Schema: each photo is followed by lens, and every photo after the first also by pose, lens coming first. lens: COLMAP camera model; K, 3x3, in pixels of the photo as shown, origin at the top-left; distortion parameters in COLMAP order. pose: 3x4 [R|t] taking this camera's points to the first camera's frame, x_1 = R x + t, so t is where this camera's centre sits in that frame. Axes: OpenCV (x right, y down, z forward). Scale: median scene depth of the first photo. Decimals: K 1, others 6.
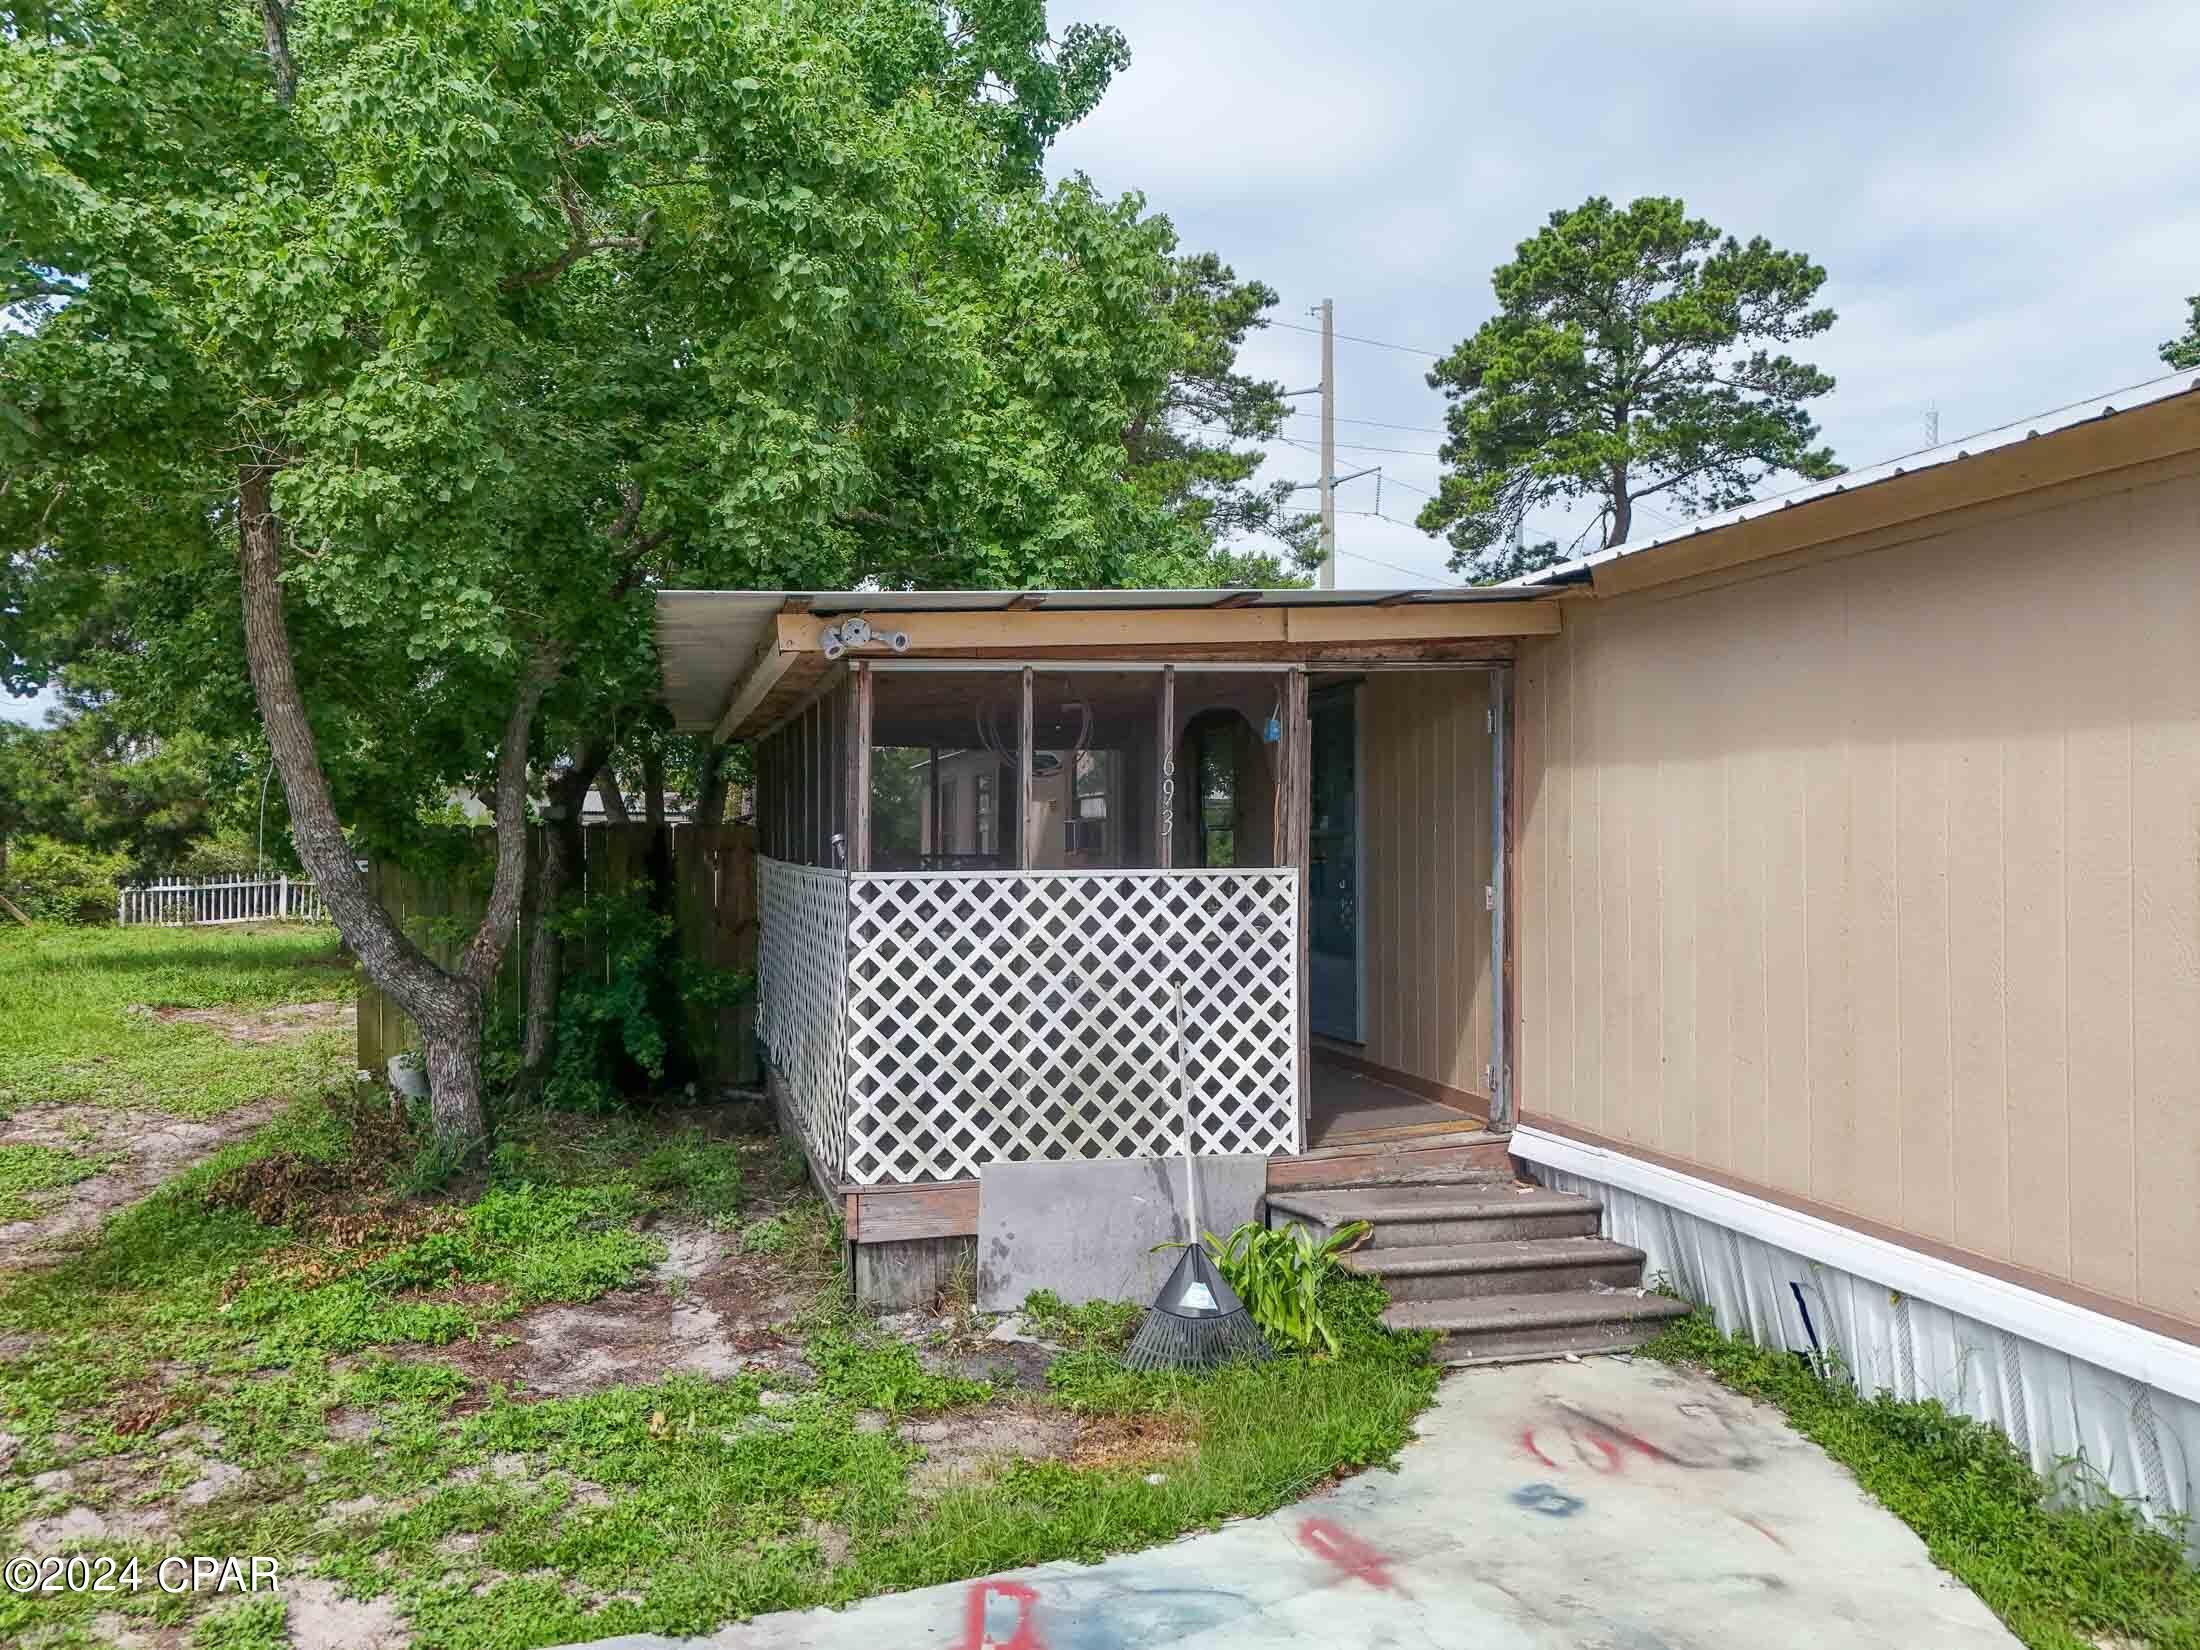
lens RADIAL K [[1666.7, 0, 1086.0], [0, 1666.7, 818.8], [0, 0, 1]] dist [0.043665, -0.007330]
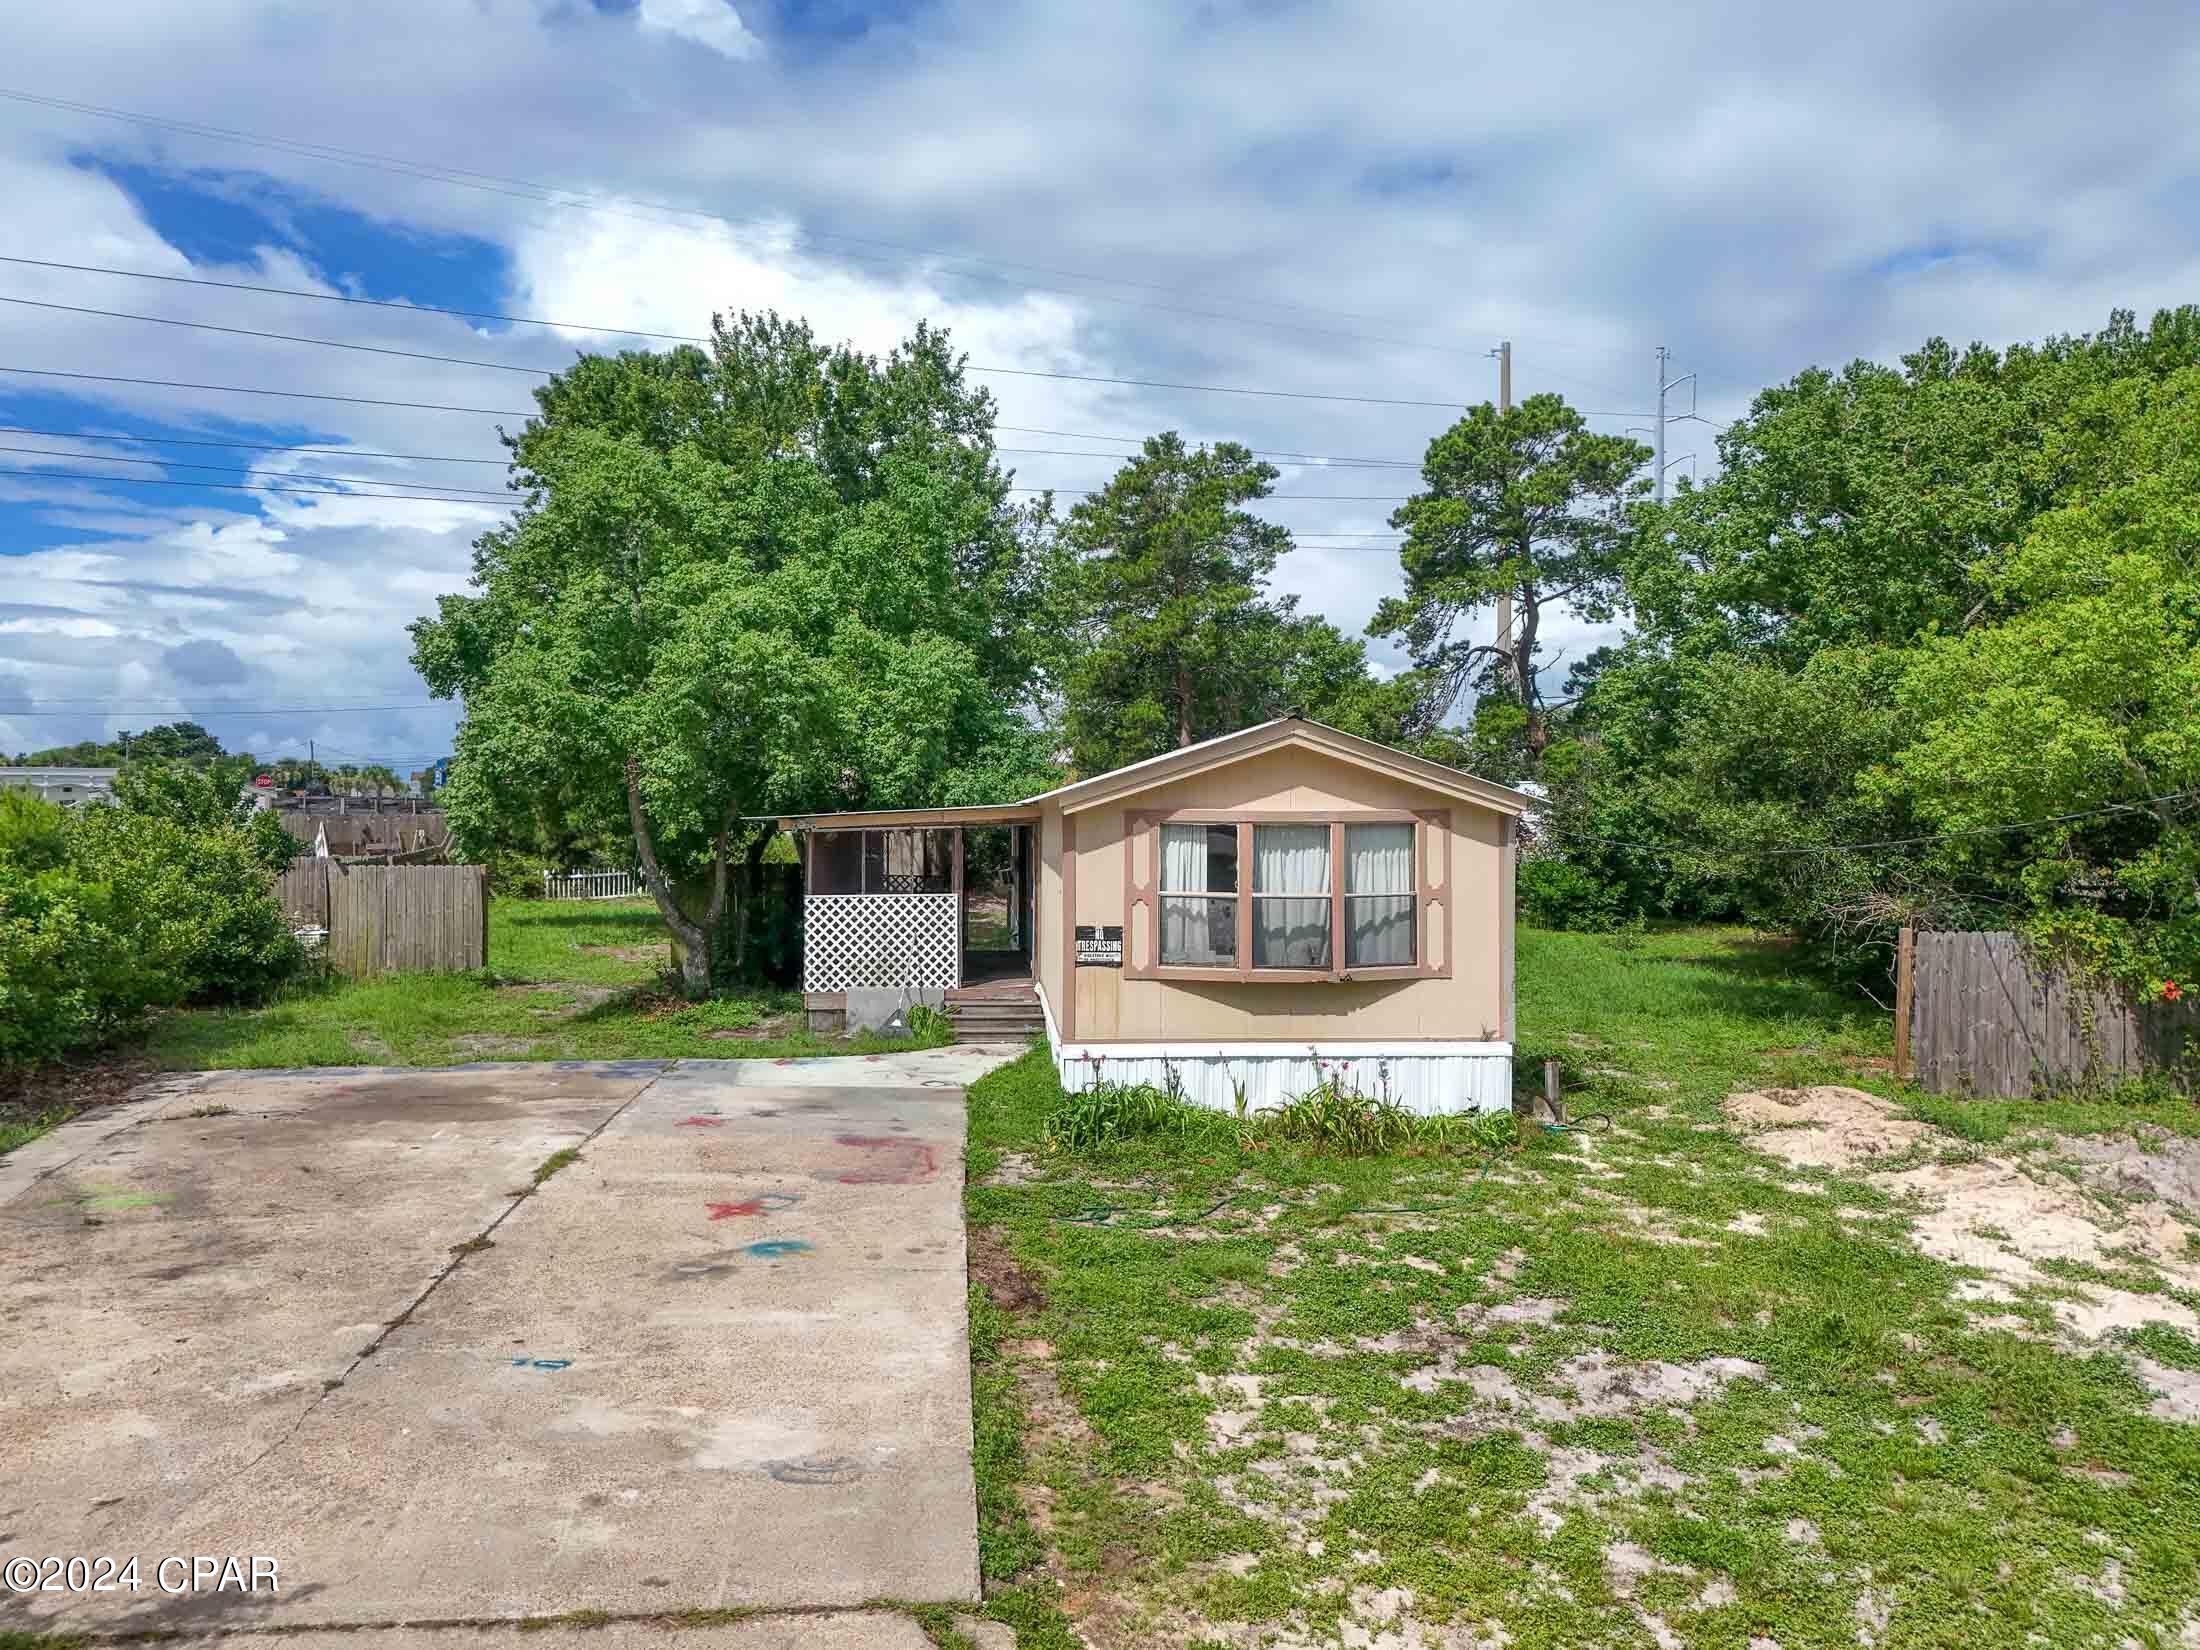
lens RADIAL K [[1666.7, 0, 1086.0], [0, 1666.7, 818.8], [0, 0, 1]] dist [0.043665, -0.007330]
pose [[0.983605, 0.001253, -0.180331, 0.902732], [0.001792, 0.999859, 0.016721, -0.156660], [0.180326, -0.016770, 0.983464, -1.920853]]
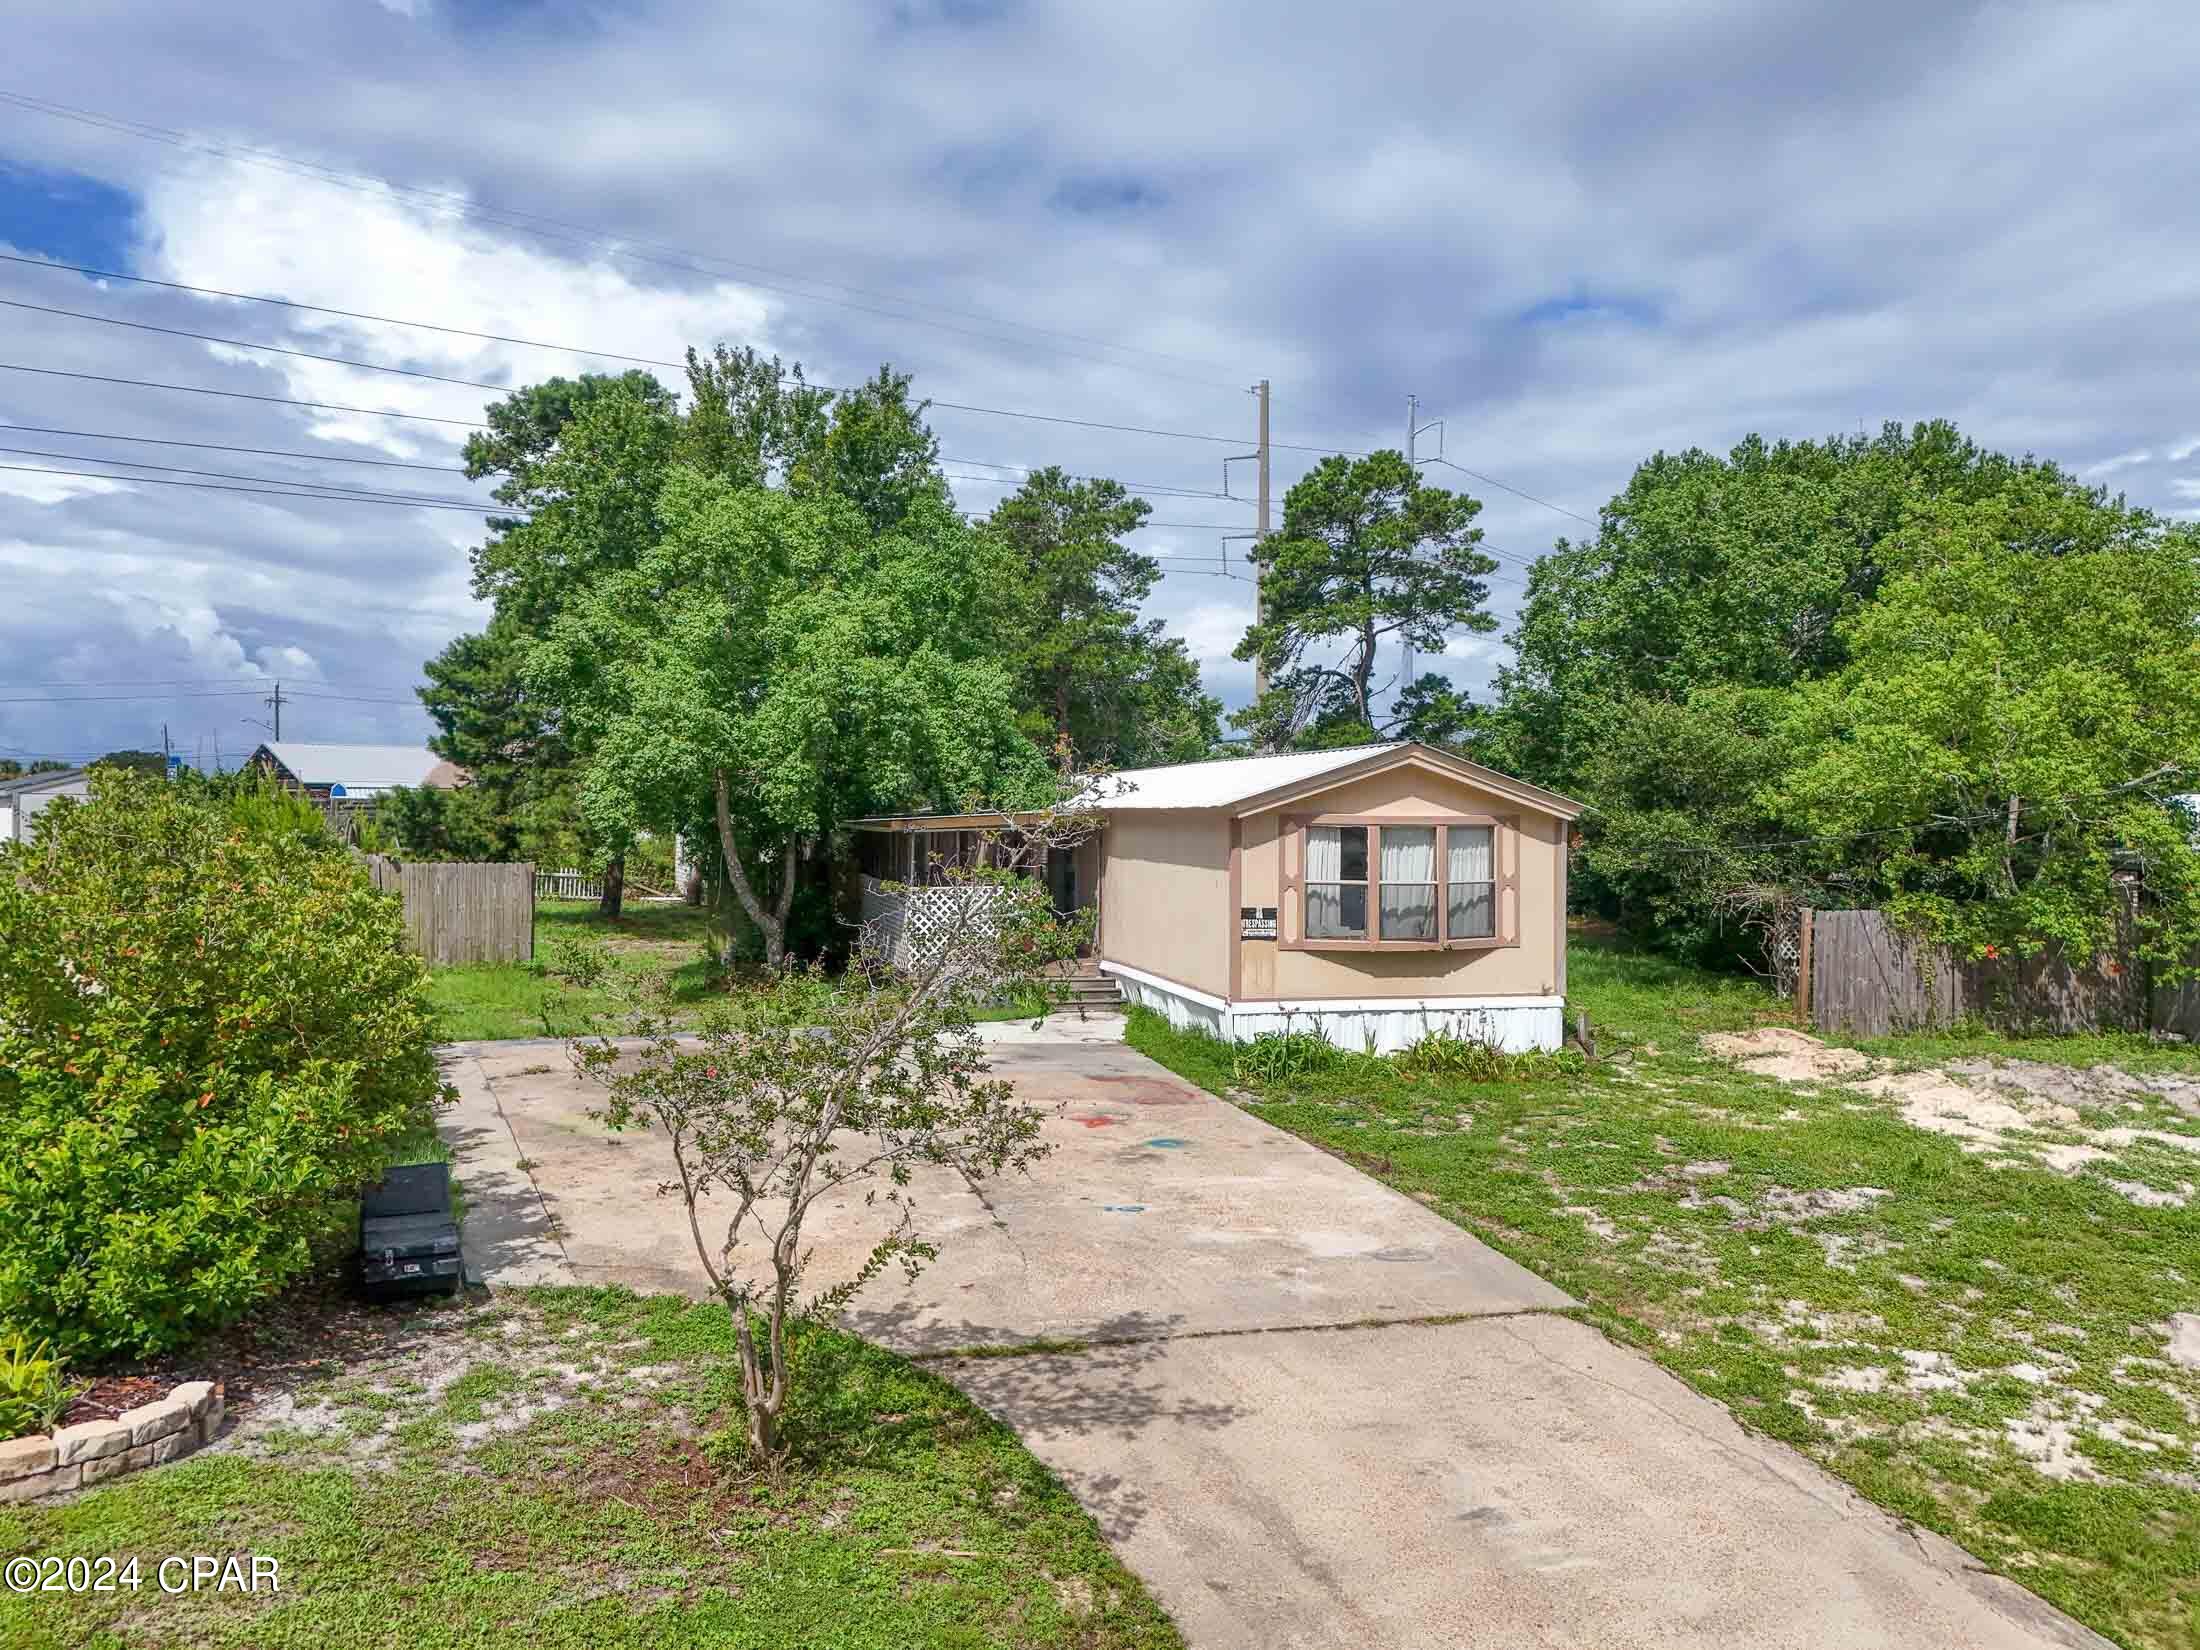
lens RADIAL K [[1665.3, 0, 1100.0], [0, 1665.3, 825.0], [0, 0, 1]] dist [0.047169, -0.005268]
pose [[0.999965, 0.004428, 0.007133, 0.235947], [-0.004550, 0.999841, 0.017240, -0.160834], [-0.007056, -0.017272, 0.999826, -2.500390]]
